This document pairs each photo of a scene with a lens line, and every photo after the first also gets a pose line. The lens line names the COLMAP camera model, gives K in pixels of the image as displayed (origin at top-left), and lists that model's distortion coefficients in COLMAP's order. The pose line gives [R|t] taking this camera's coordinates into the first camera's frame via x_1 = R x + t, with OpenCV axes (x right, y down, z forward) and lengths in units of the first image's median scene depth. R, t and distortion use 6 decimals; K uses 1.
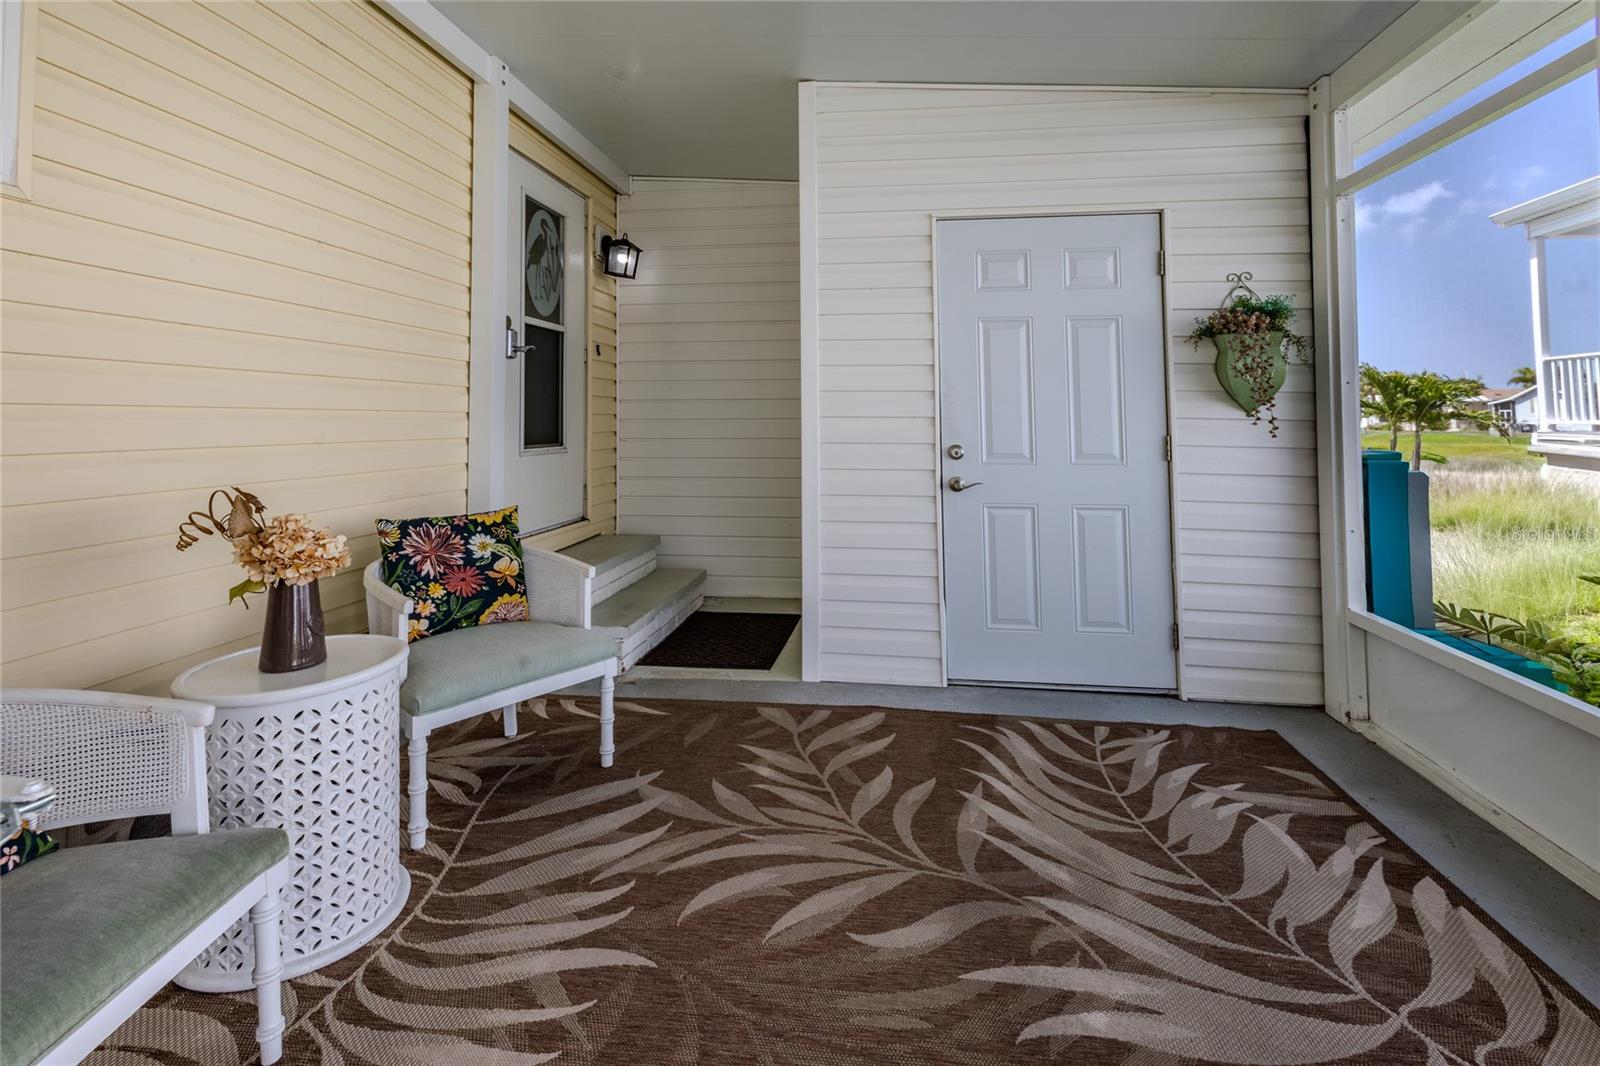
lens RADIAL K [[744.9, 0, 797.4], [0, 744.9, 385.9], [0, 0, 1]] dist [0.017830, 0.000574]
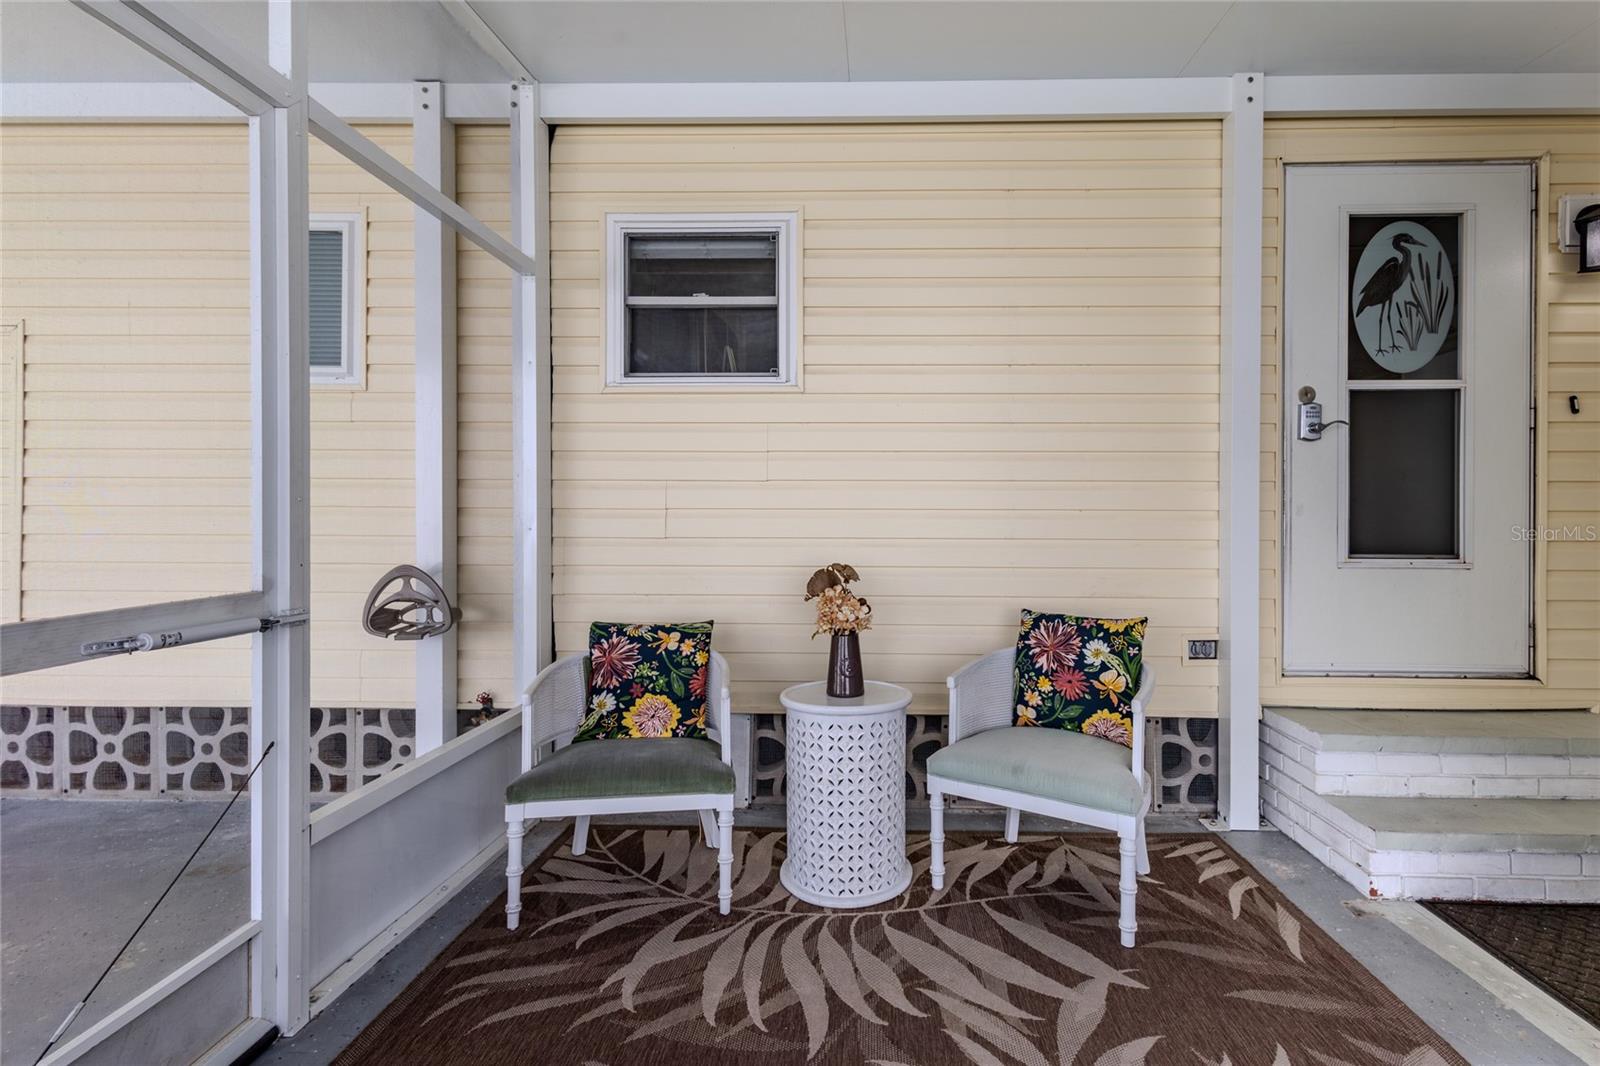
lens RADIAL K [[744.9, 0, 799.0], [0, 744.9, 529.9], [0, 0, 1]] dist [0.017830, 0.000574]
pose [[0.110124, 0.012823, -0.993835, 0.485381], [0.041913, 0.998967, 0.017533, 0.028786], [0.993034, -0.043585, 0.109473, 0.552487]]
